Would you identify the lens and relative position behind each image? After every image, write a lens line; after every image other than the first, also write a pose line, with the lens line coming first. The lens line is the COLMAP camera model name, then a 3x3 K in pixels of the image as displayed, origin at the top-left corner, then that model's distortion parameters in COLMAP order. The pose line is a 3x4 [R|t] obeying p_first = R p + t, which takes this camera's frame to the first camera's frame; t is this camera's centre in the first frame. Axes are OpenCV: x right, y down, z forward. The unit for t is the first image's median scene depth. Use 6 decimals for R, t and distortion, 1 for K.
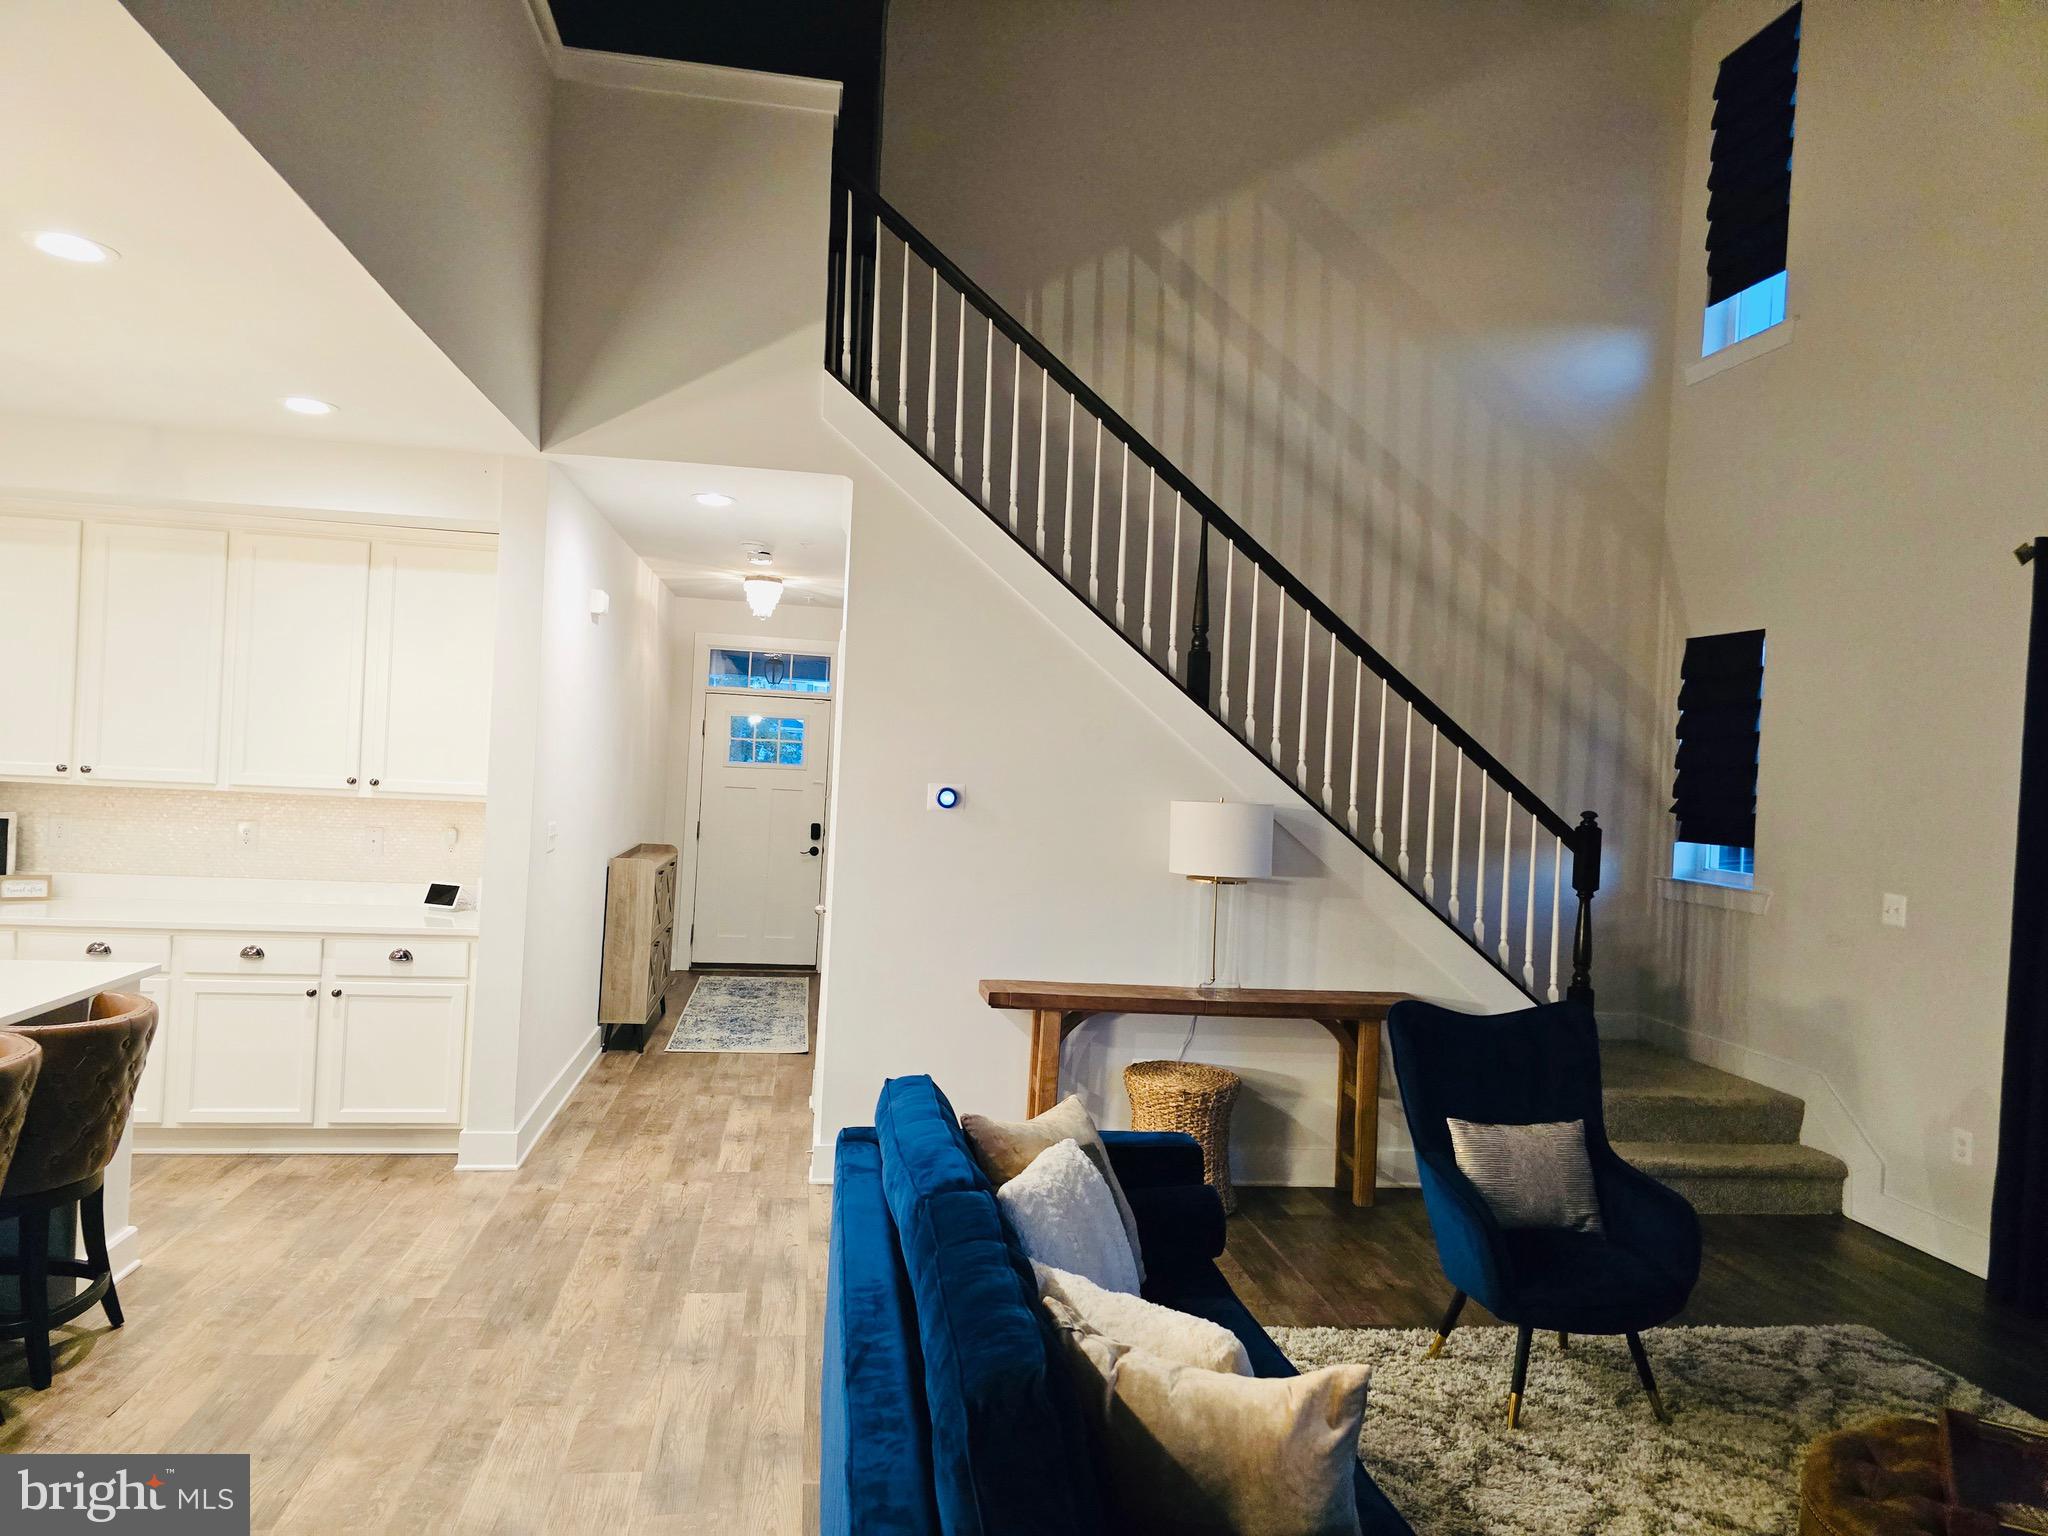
lens RADIAL K [[1360.1, 0, 1022.5], [0, 1360.1, 761.9], [0, 0, 1]] dist [0.070570, -0.067768]
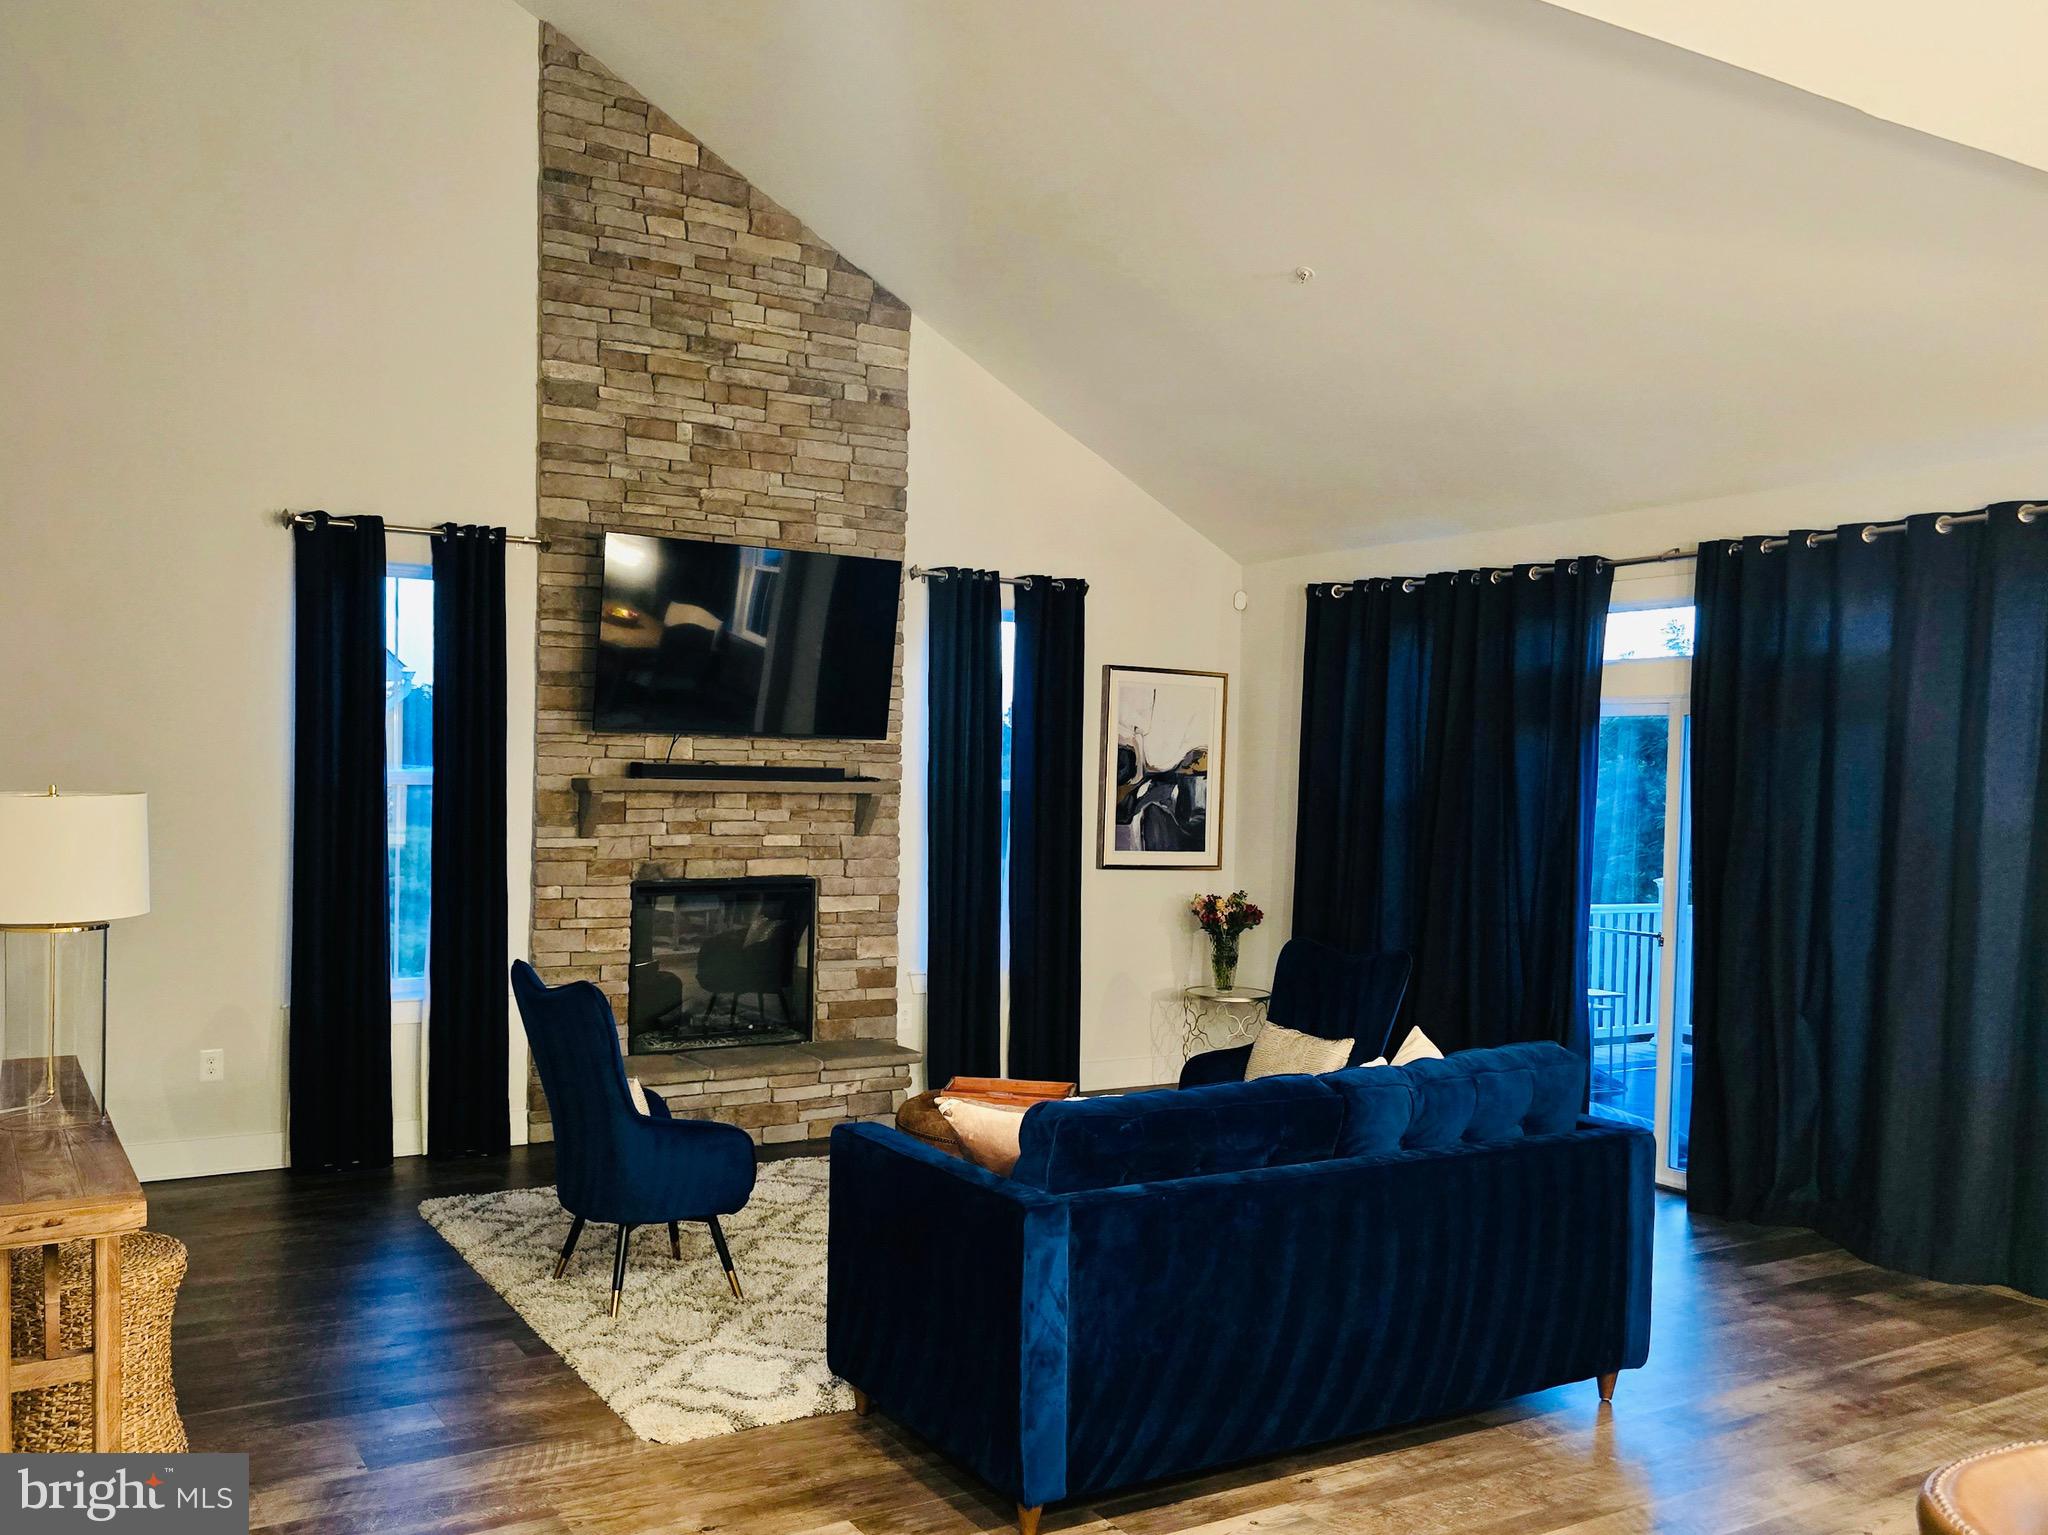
lens RADIAL K [[1638.9, 0, 866.2], [0, 1638.9, 804.8], [0, 0, 1]] dist [0.118787, -0.126026]
pose [[-0.345815, -0.080979, 0.934802, -0.701416], [-0.038136, 0.996659, 0.072230, -0.033603], [-0.937527, -0.010671, -0.347748, 1.005151]]
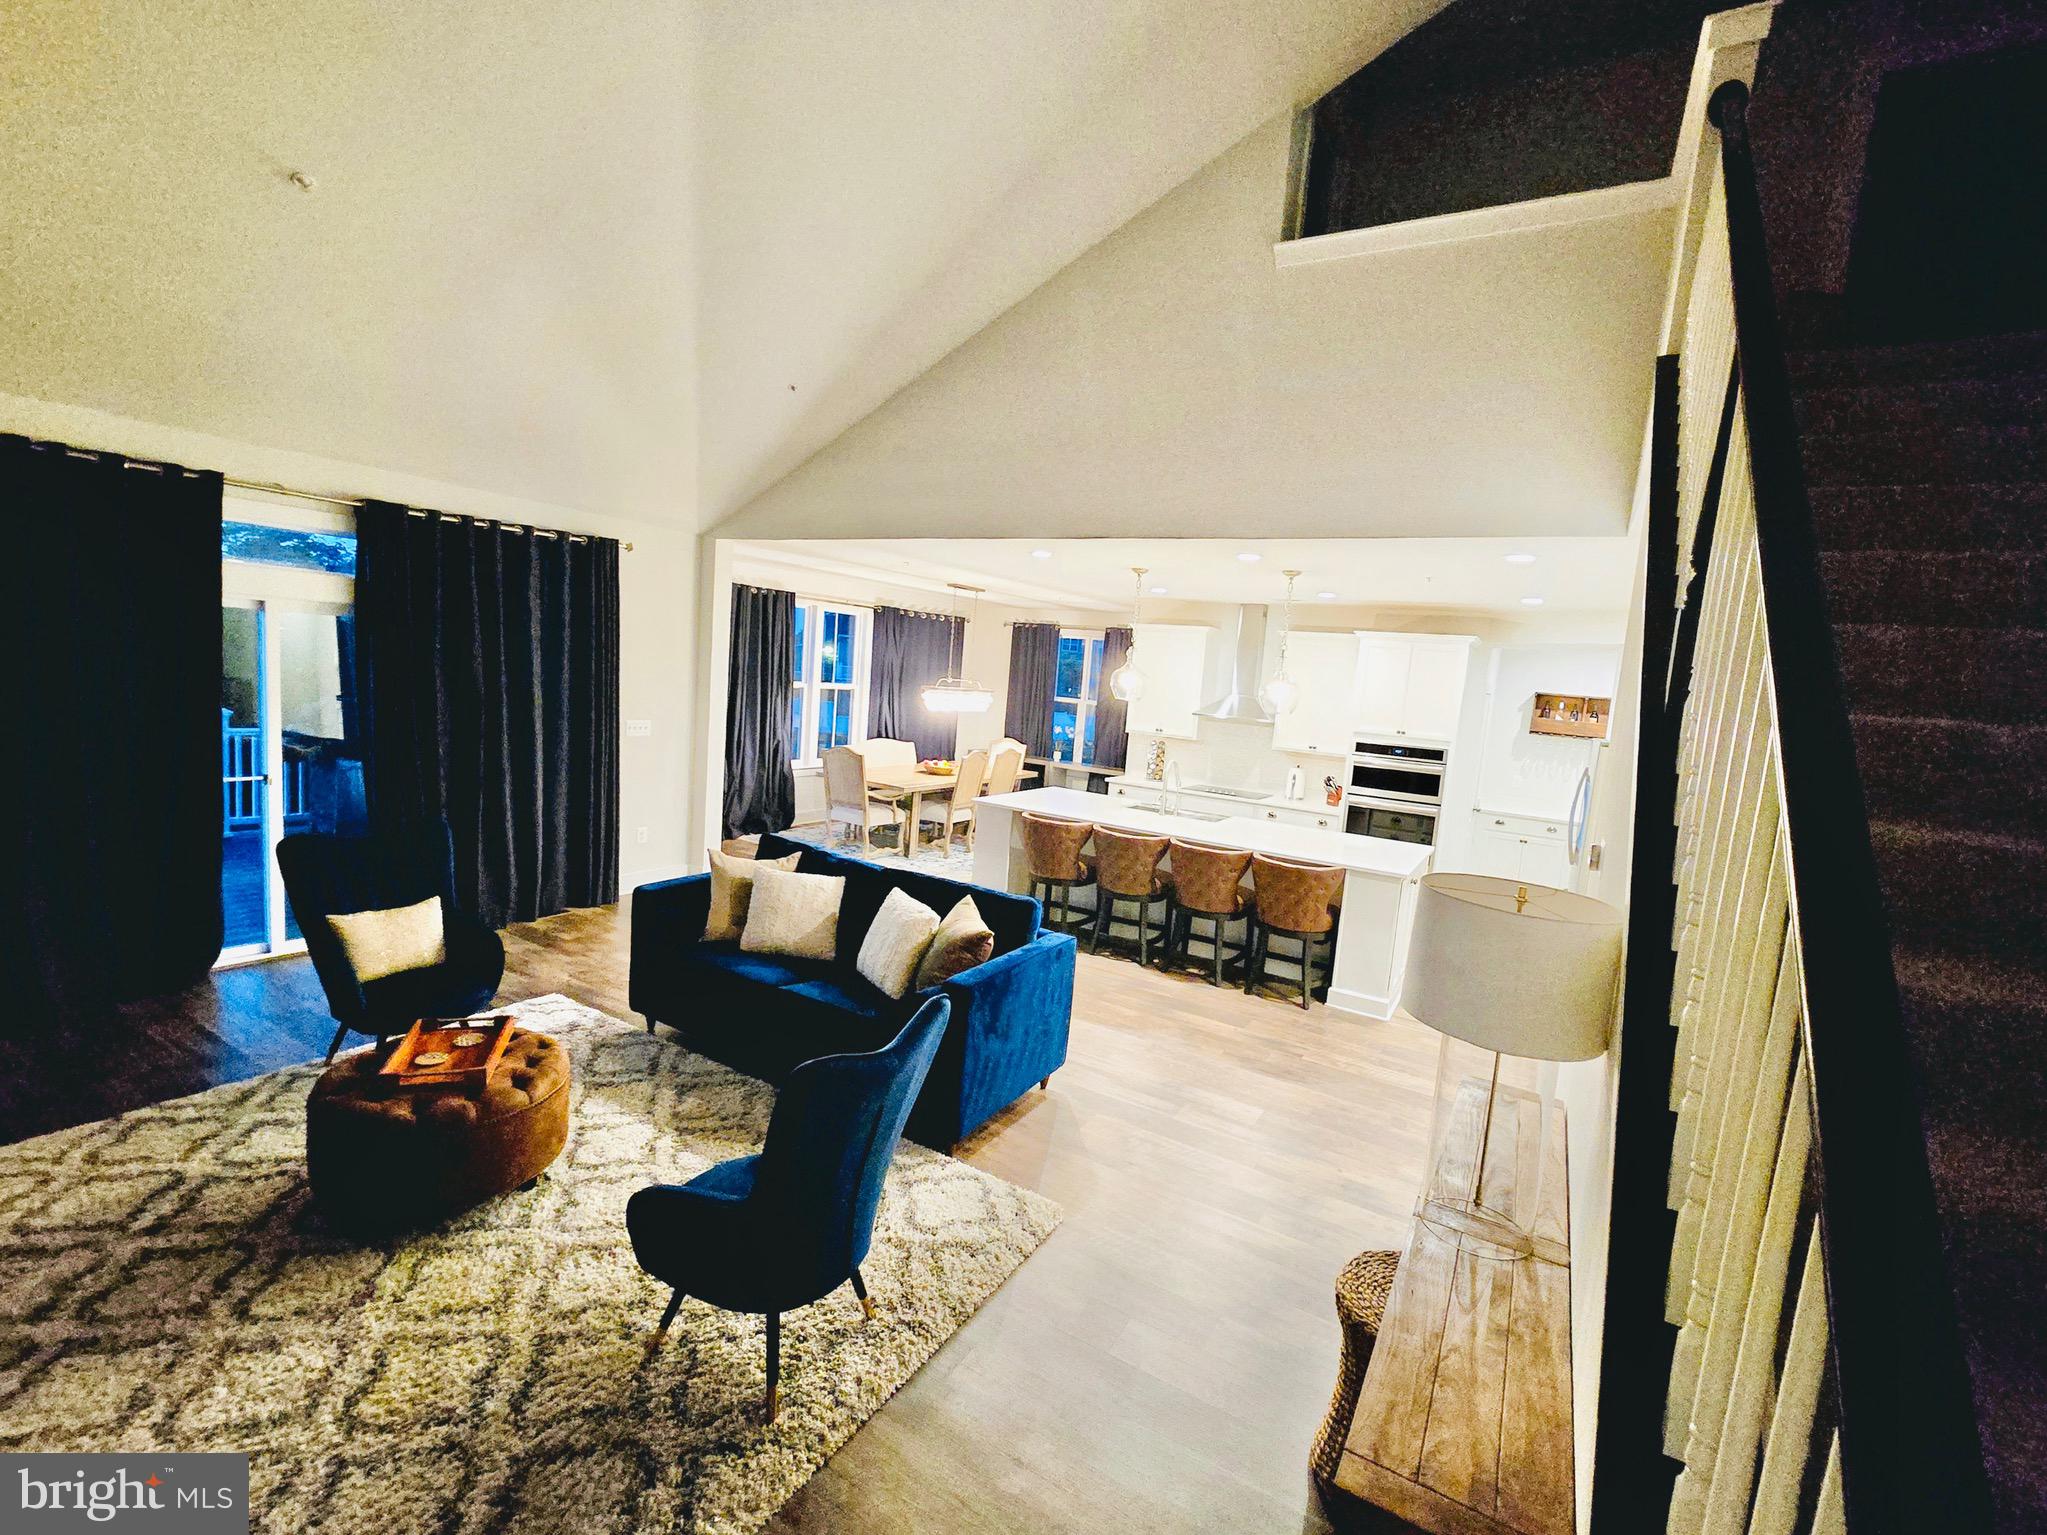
lens RADIAL K [[896.7, 0, 1023.5], [0, 896.7, 767.5], [0, 0, 1]] dist [-0.015140, 0.000042]
pose [[-0.625189, -0.016400, -0.780301, 0.598530], [-0.112366, 0.991255, 0.069196, -0.024961], [0.772342, 0.130940, -0.621565, 1.156062]]
